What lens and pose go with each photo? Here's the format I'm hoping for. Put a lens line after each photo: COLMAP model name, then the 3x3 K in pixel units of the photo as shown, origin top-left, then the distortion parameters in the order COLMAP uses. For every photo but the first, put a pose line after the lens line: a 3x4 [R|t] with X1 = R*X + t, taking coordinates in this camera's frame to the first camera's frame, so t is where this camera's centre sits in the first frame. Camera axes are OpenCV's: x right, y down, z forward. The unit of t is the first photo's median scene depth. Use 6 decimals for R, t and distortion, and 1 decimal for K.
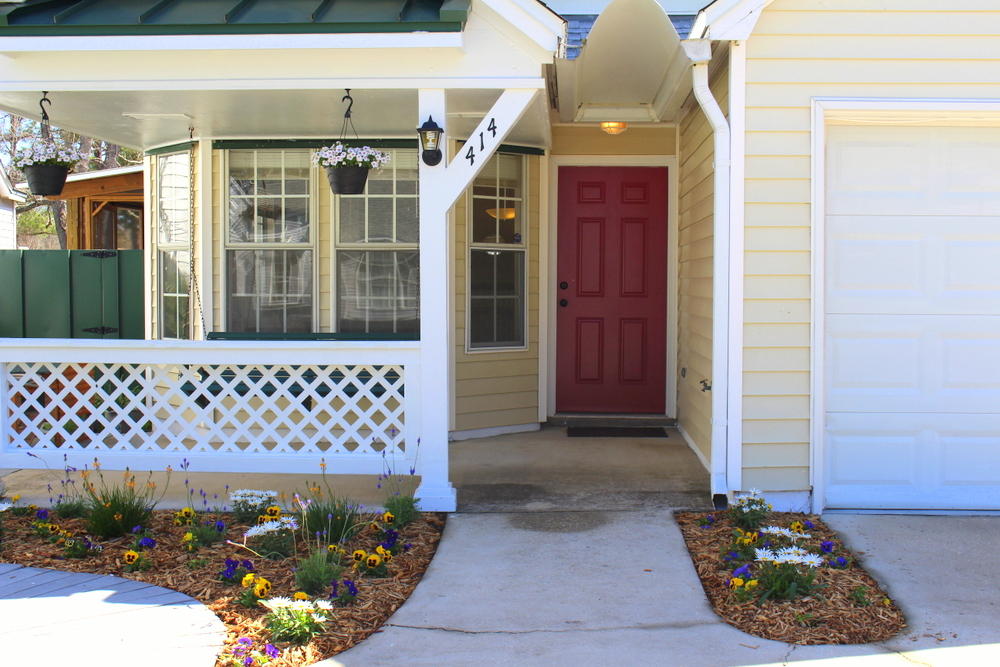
lens RADIAL K [[1199.1, 0, 502.4], [0, 1199.1, 325.6], [0, 0, 1]] dist [-0.073174, 0.000000]
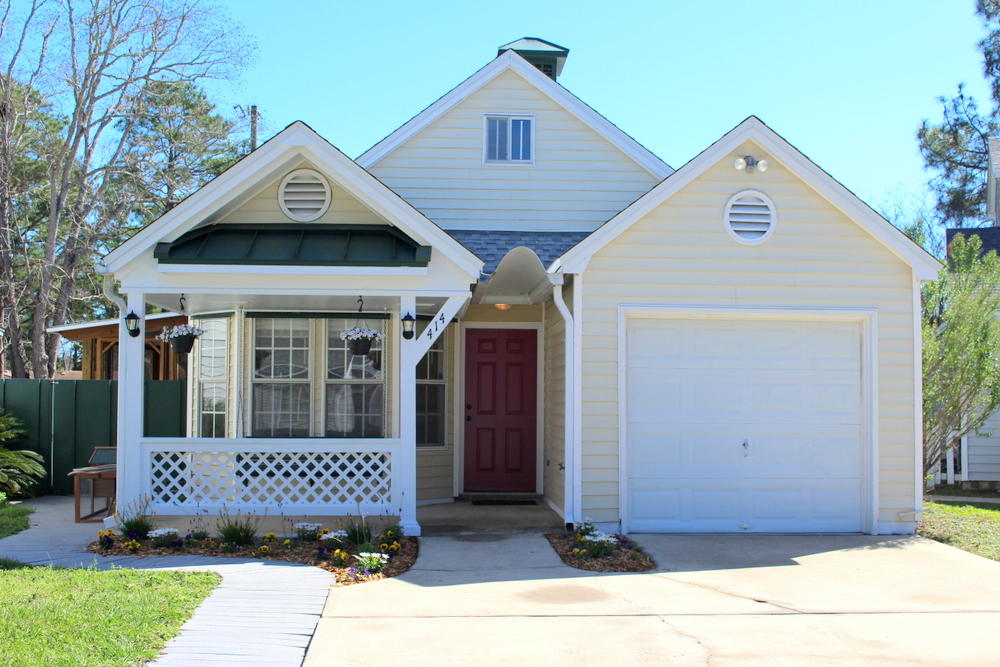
lens RADIAL K [[1199.1, 0, 501.3], [0, 1199.1, 340.4], [0, 0, 1]] dist [-0.073174, 0.000000]
pose [[0.993413, 0.007294, 0.114360, -0.121499], [0.002841, 0.996098, -0.088211, 0.024516], [-0.114557, 0.087954, 0.989515, -0.755804]]
